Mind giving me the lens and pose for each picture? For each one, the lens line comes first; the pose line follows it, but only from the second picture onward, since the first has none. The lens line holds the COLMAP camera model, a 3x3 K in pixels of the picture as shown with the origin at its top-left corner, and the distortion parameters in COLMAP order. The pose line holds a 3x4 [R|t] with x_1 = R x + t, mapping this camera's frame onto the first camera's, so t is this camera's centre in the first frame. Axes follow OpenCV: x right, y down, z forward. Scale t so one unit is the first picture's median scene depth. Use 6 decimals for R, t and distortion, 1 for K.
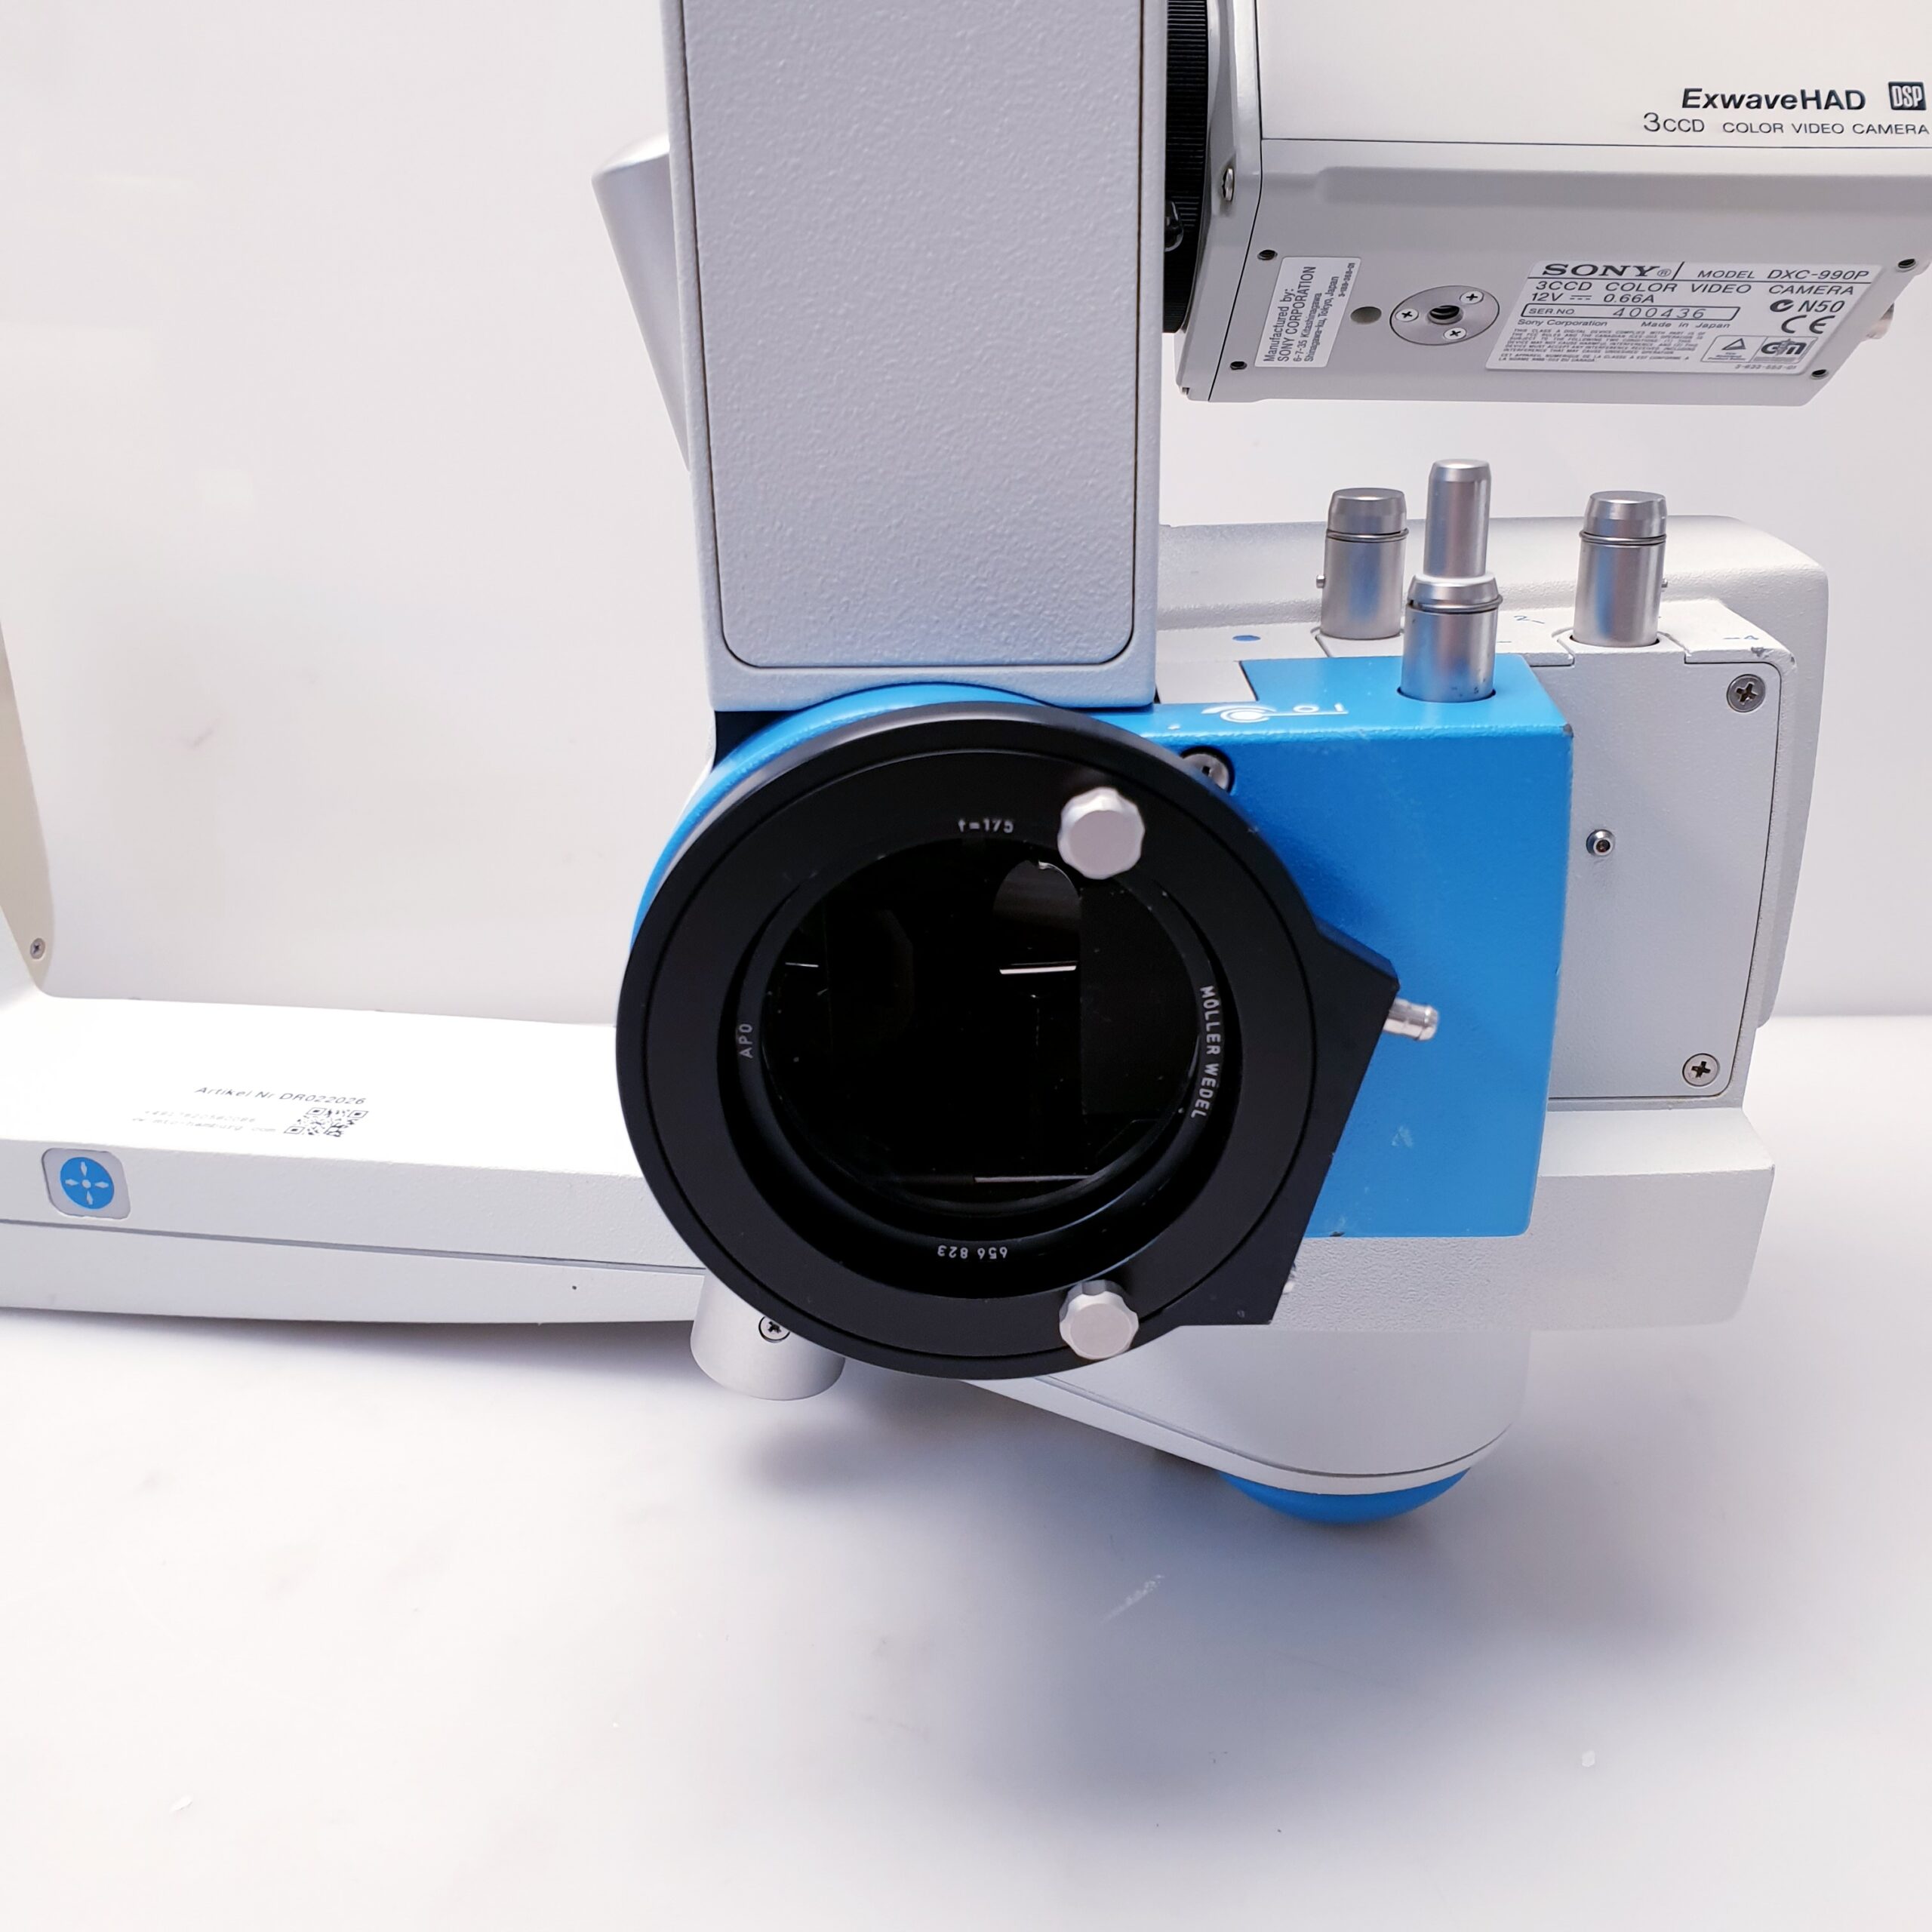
lens RADIAL K [[2103.8, 0, 1005.7], [0, 2103.8, 993.2], [0, 0, 1]] dist [0.118890, -0.490467]
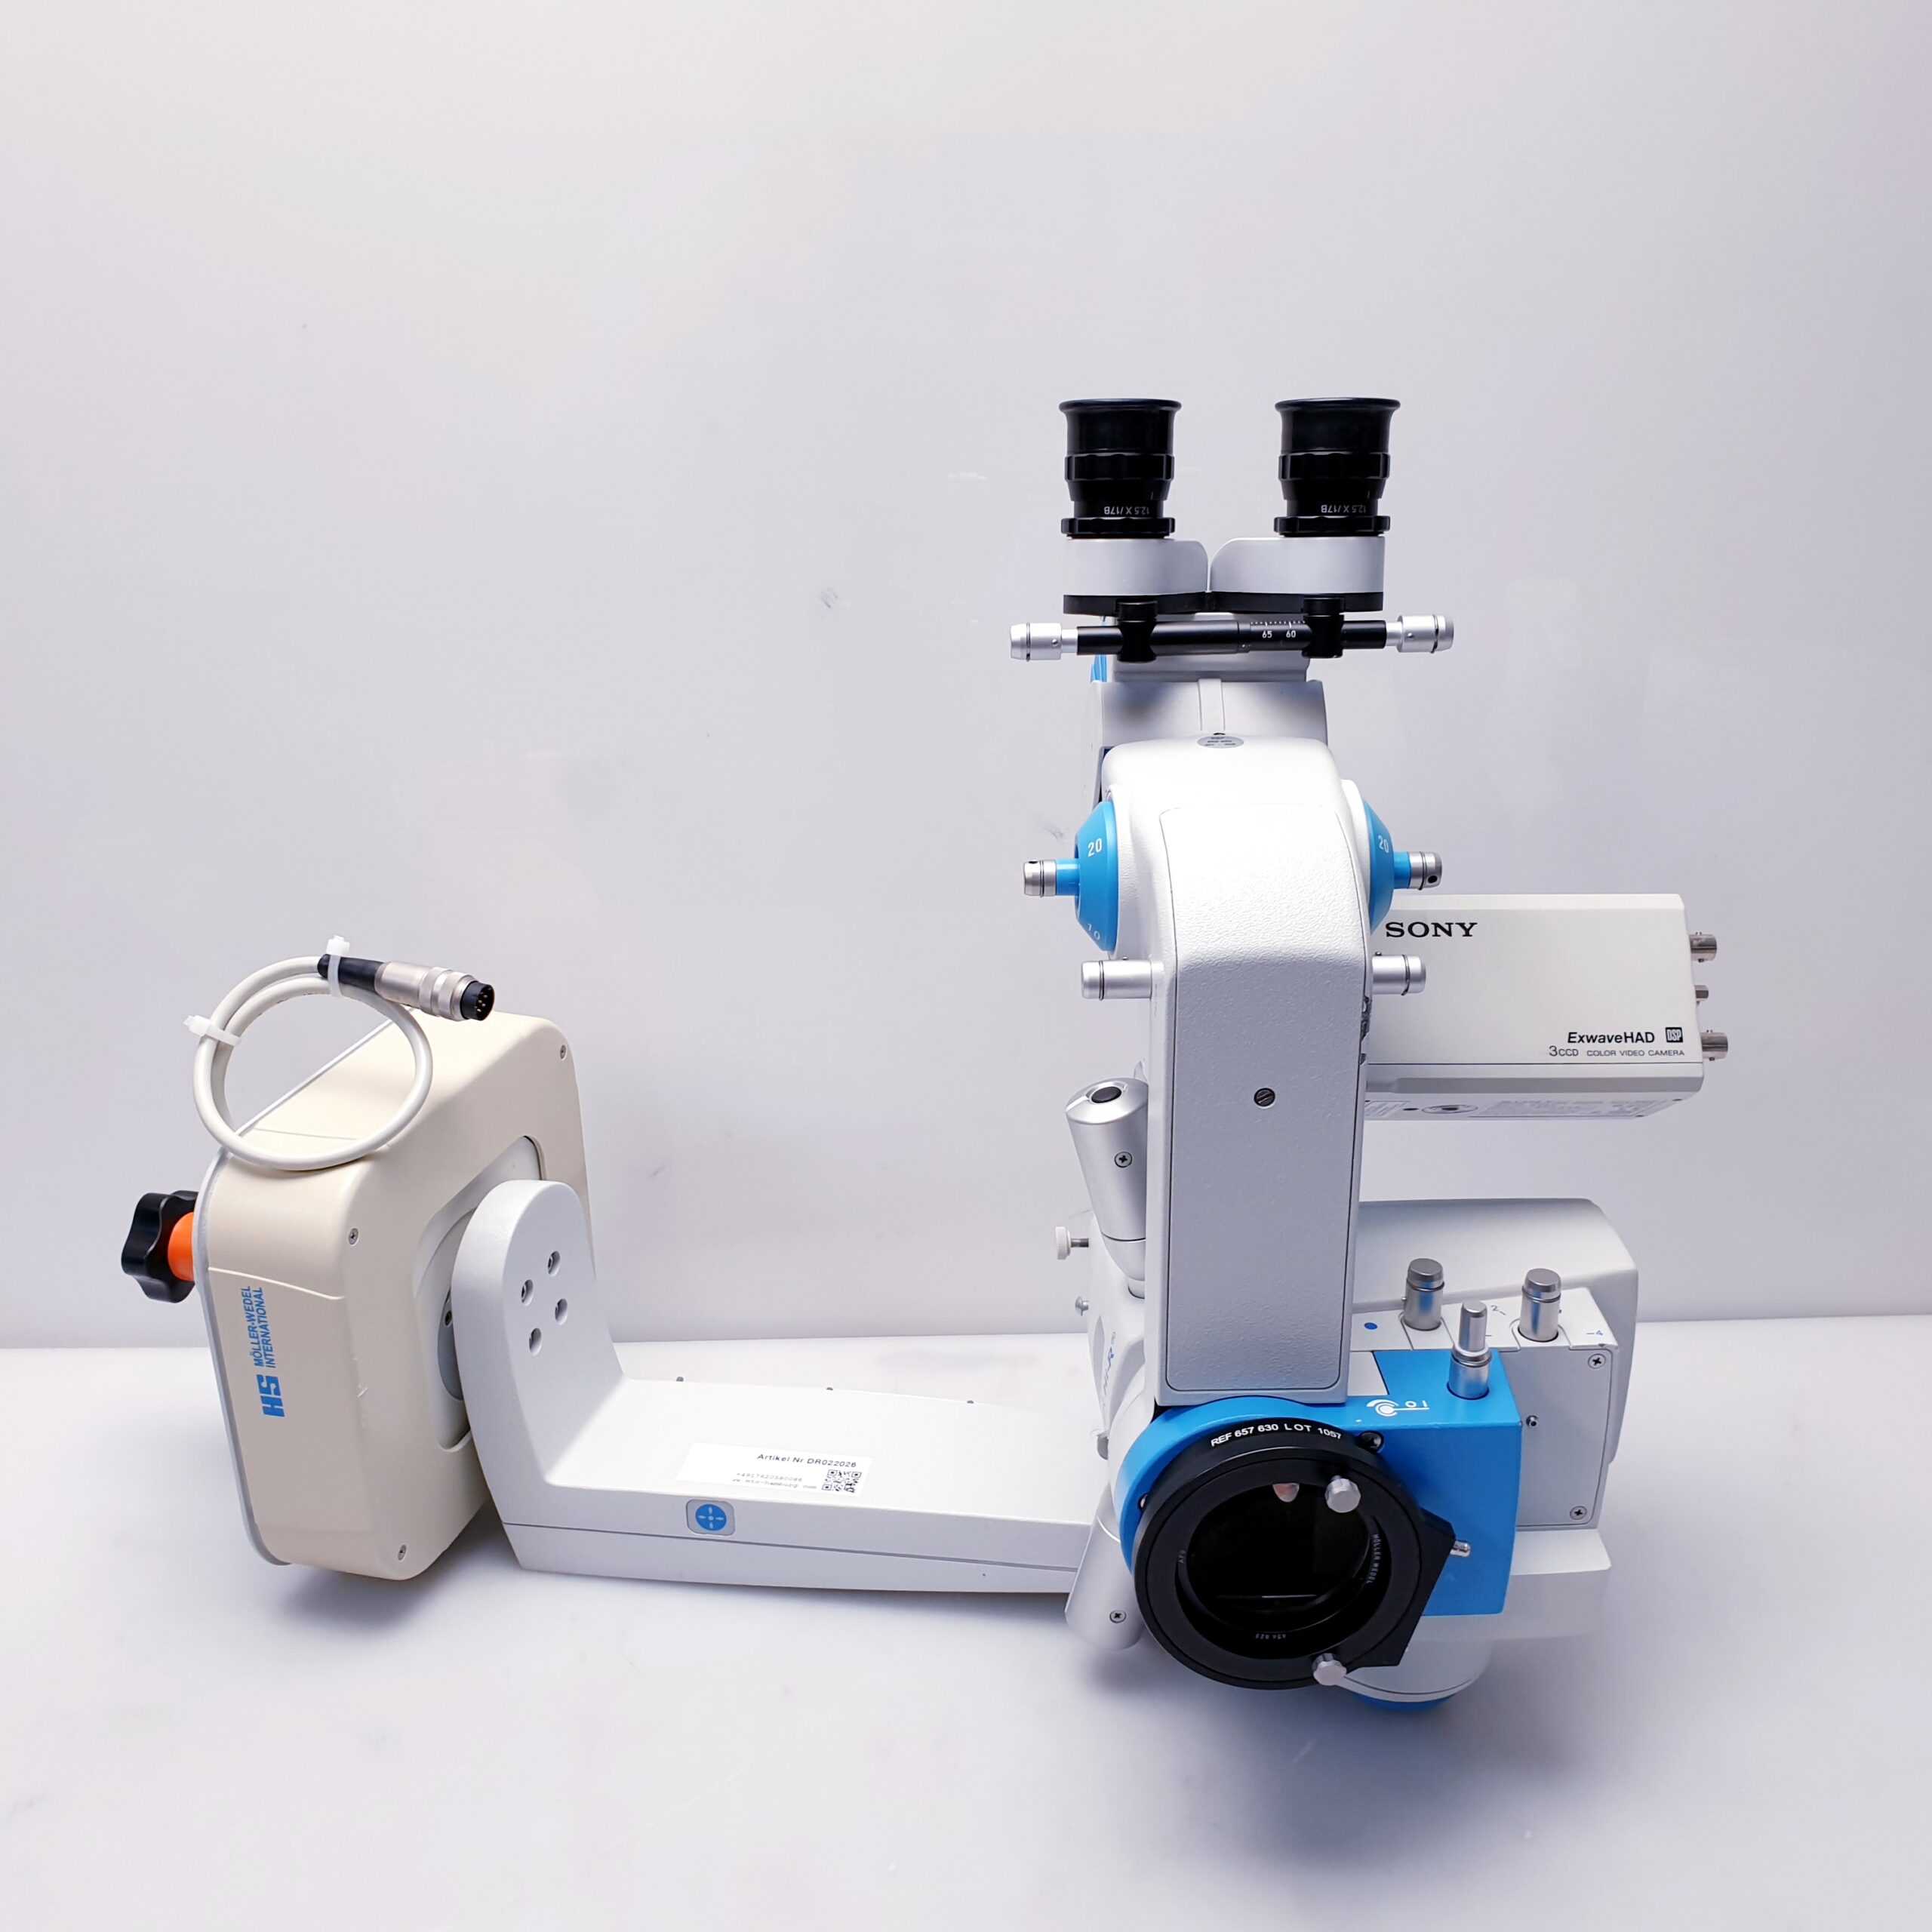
lens RADIAL K [[2033.4, 0, 966.0], [0, 2033.4, 966.0], [0, 0, 1]] dist [0.137271, -0.422418]
pose [[0.999567, -0.011196, 0.027195, -0.409286], [0.010961, 0.999901, 0.008786, -0.647957], [-0.027291, -0.008484, 0.999592, -1.267431]]
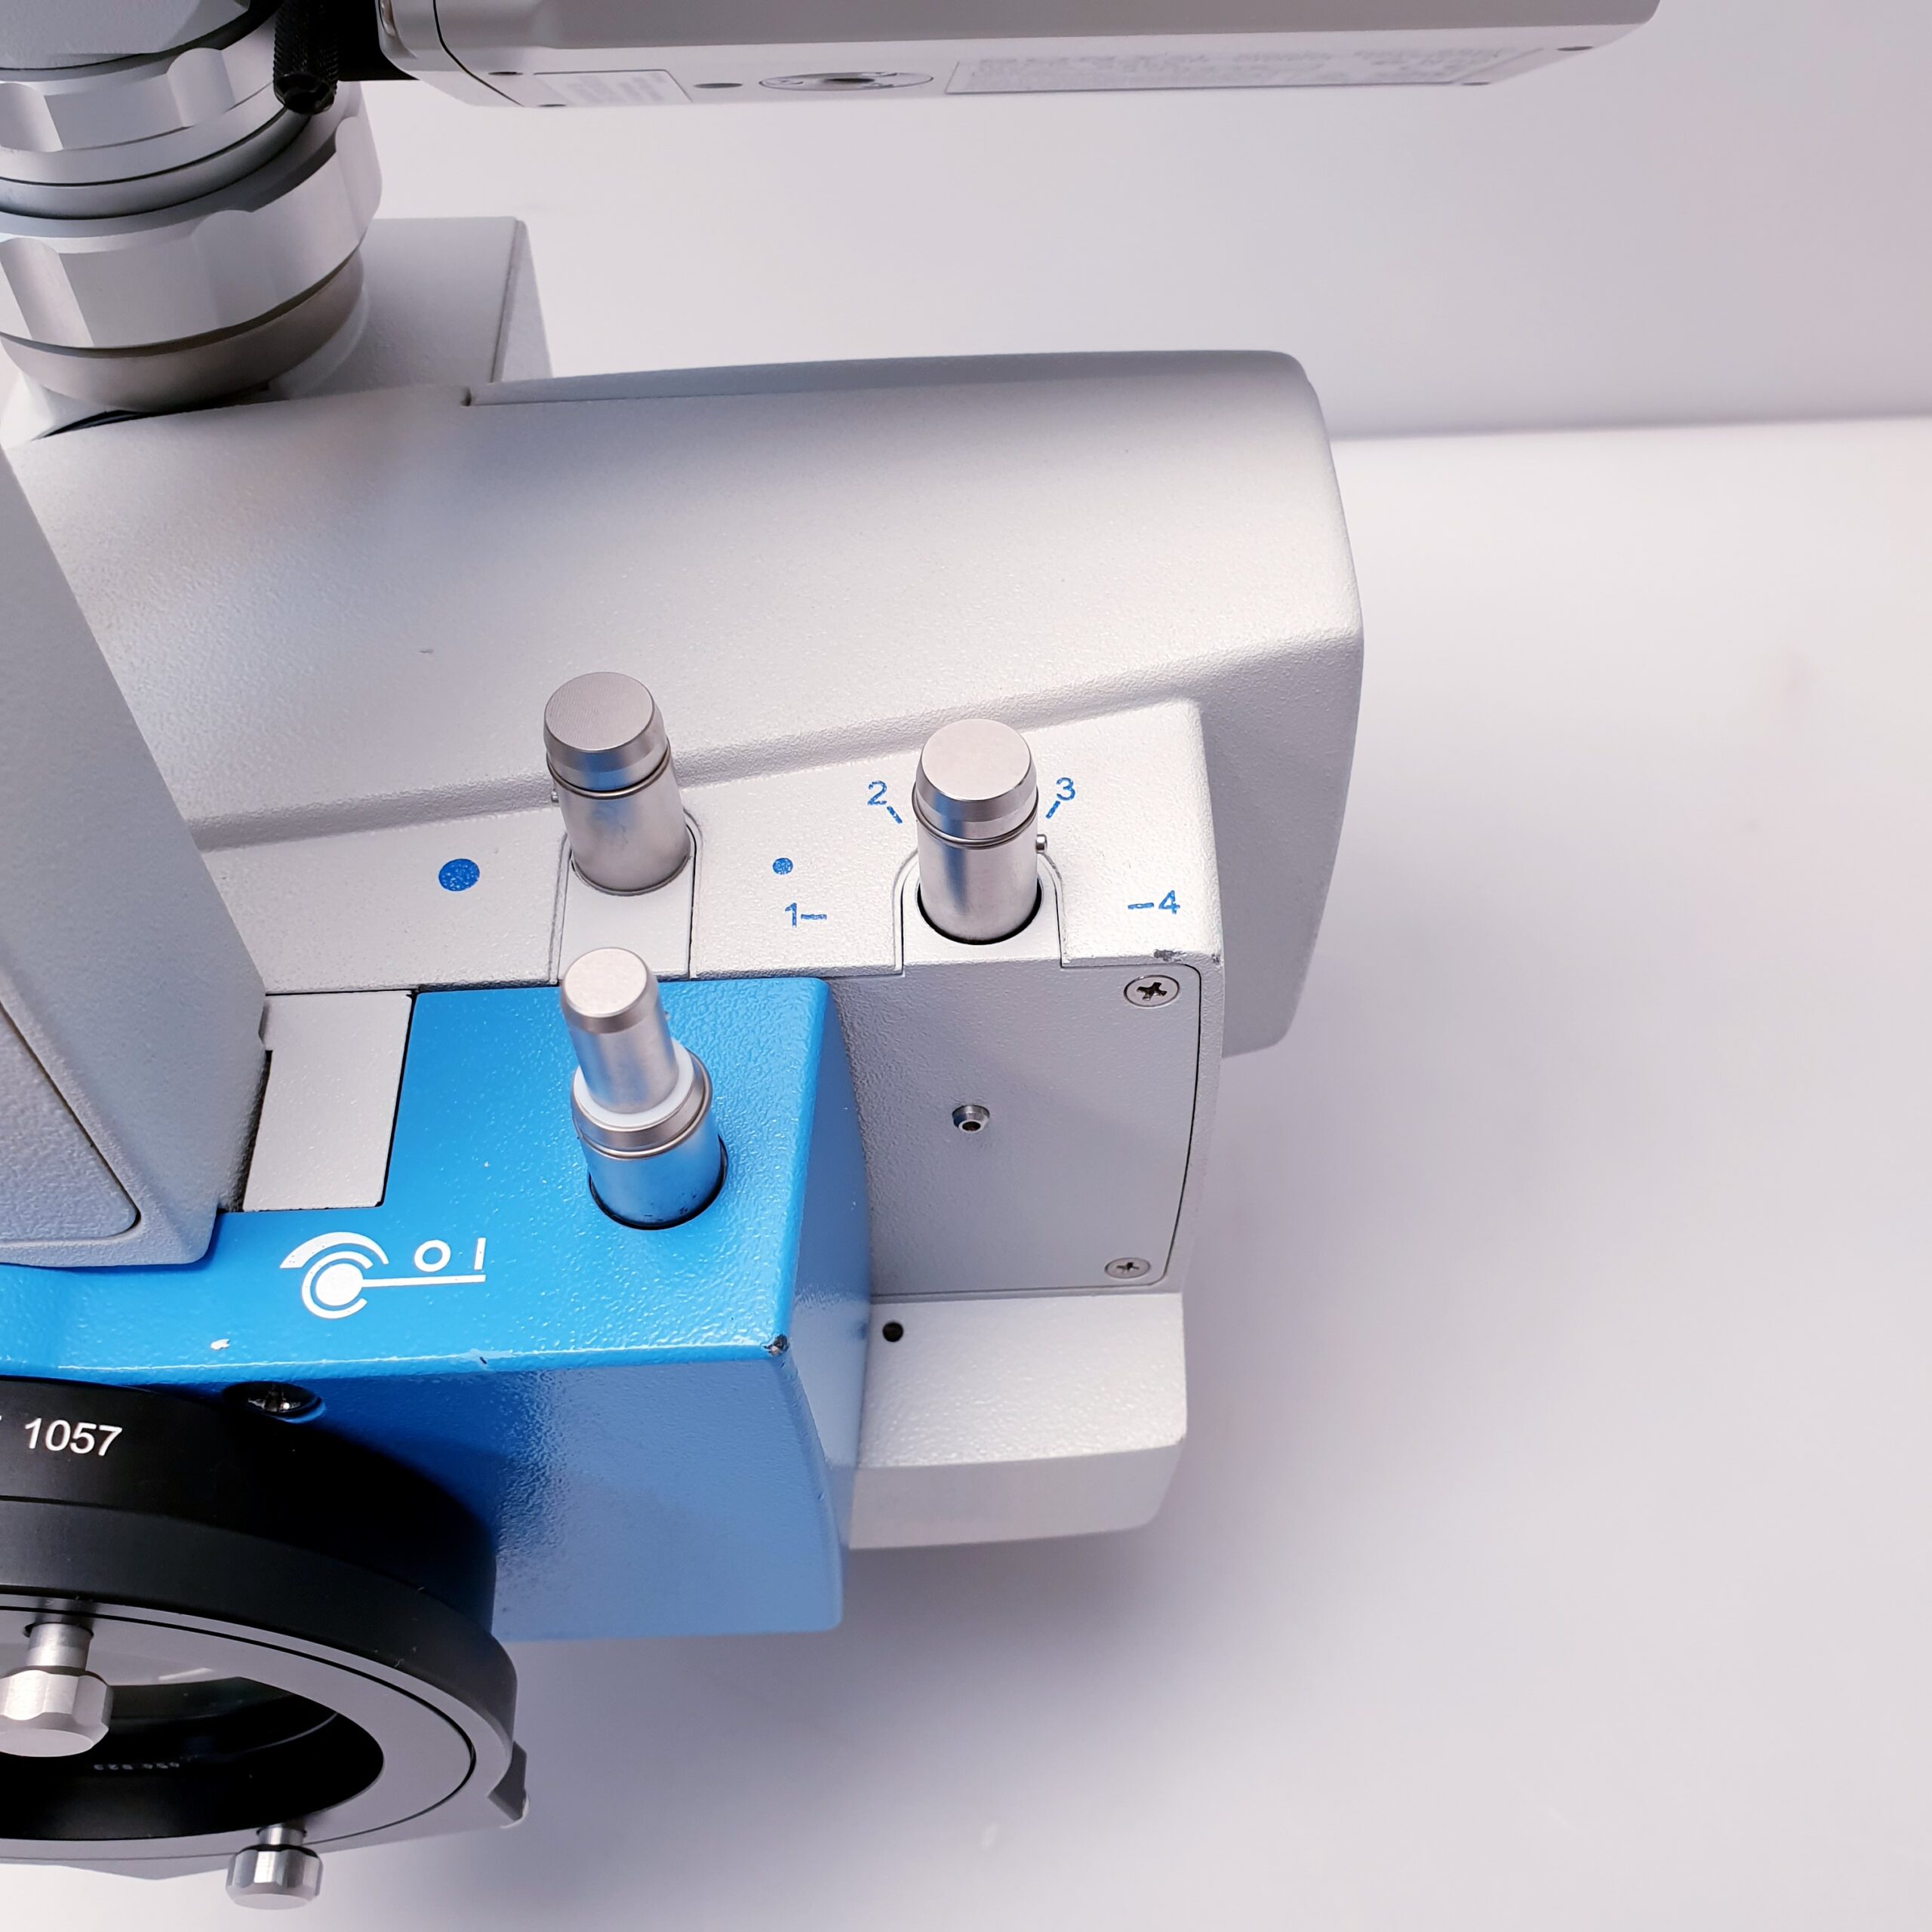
lens RADIAL K [[2065.3, 0, 966.0], [0, 2065.3, 966.0], [0, 0, 1]] dist [0.059647, -0.174802]
pose [[0.999343, -0.031393, 0.018119, 0.305808], [0.017191, 0.850593, 0.525543, -0.564297], [-0.031910, -0.524886, 0.850574, 0.471069]]
